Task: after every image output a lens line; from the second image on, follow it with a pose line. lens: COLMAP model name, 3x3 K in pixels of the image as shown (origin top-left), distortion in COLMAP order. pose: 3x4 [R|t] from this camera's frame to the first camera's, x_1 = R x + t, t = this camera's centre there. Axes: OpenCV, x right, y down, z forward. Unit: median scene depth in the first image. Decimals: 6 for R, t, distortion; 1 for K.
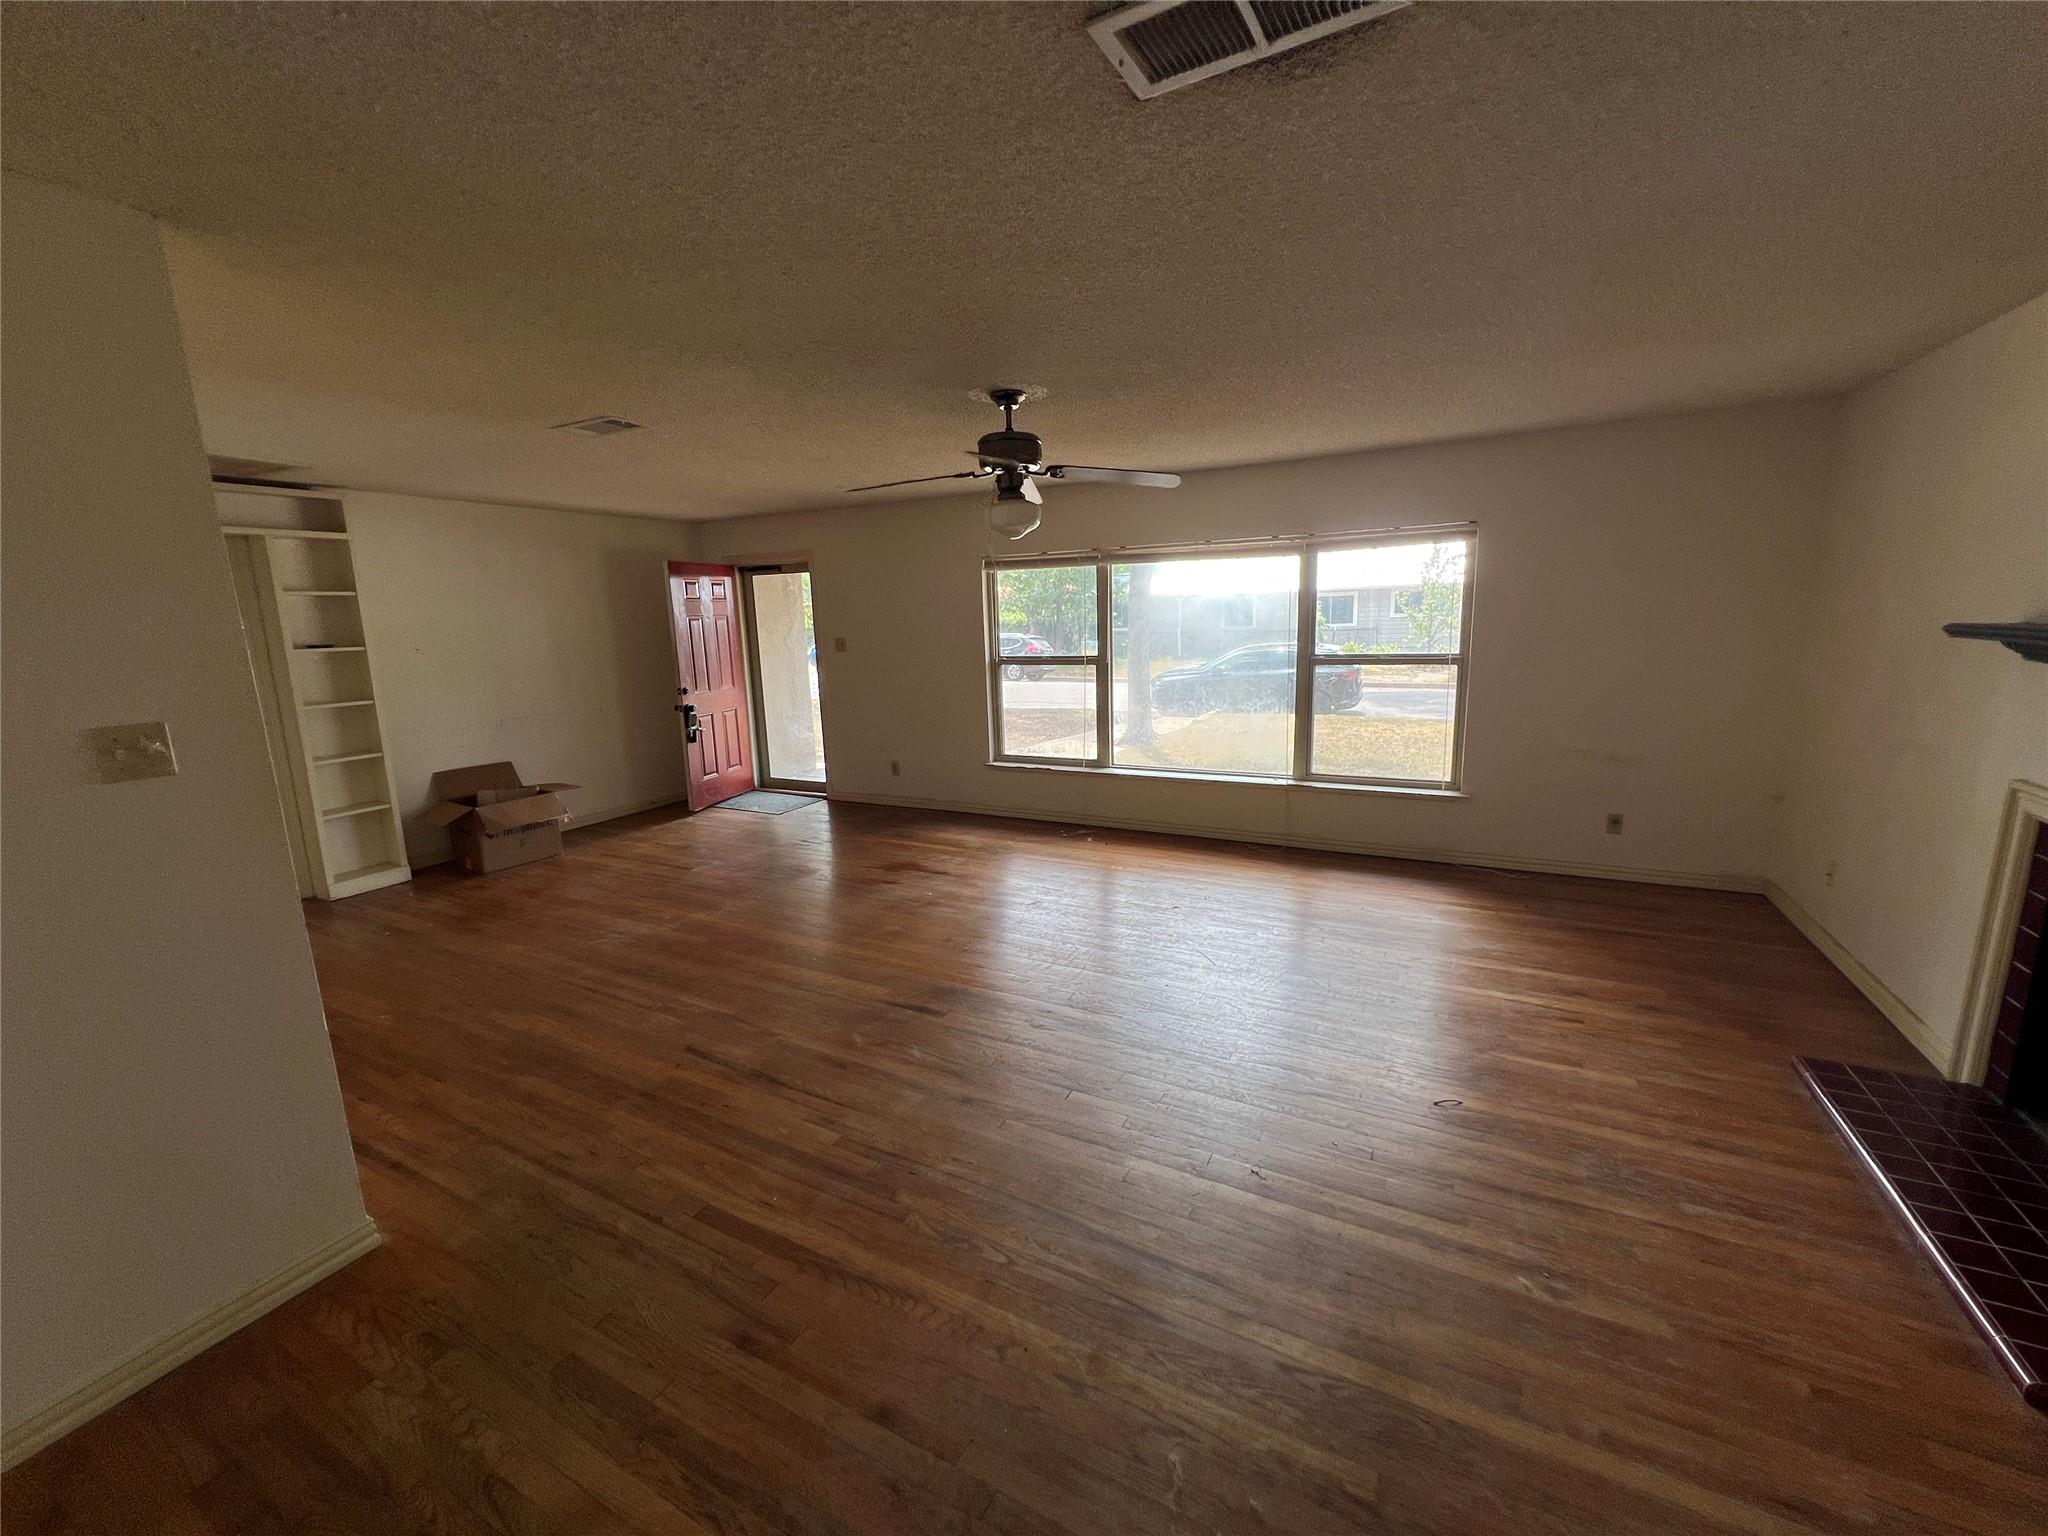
lens RADIAL K [[829.6, 0, 1027.6], [0, 829.6, 771.1], [0, 0, 1]] dist [0.001356, 0.000298]
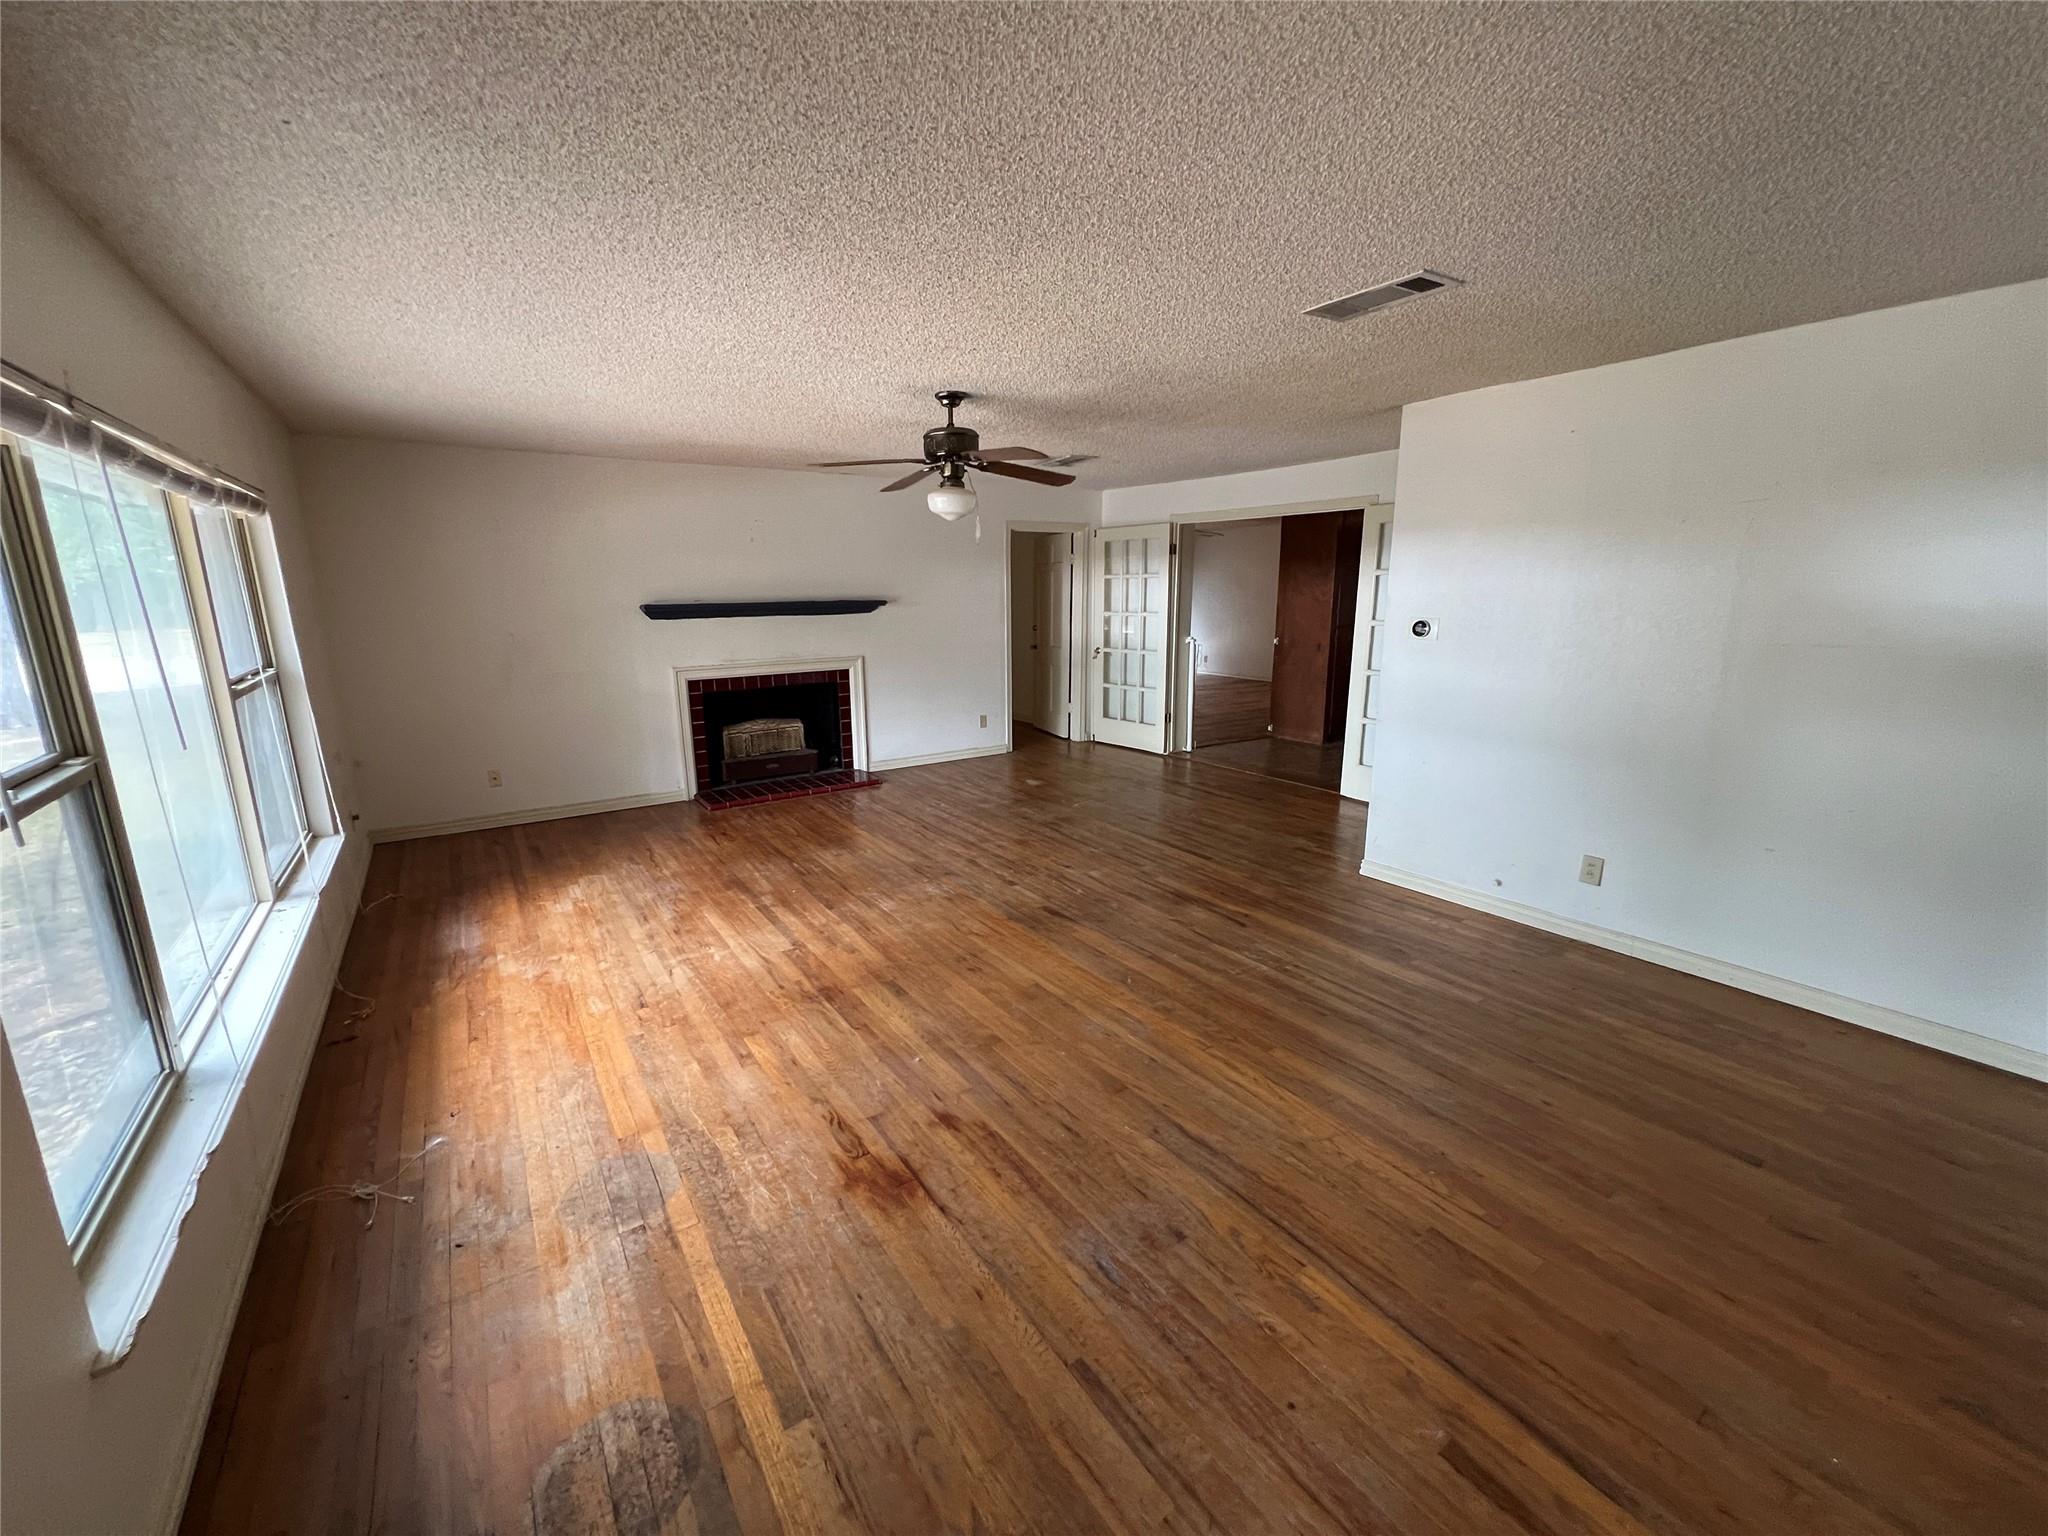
lens RADIAL K [[829.6, 0, 1019.6], [0, 829.6, 761.1], [0, 0, 1]] dist [0.001356, 0.000298]
pose [[-0.887253, -0.056781, 0.457775, -0.606285], [0.127433, 0.923603, 0.361550, -0.348008], [-0.443332, 0.379122, -0.812234, 1.876738]]
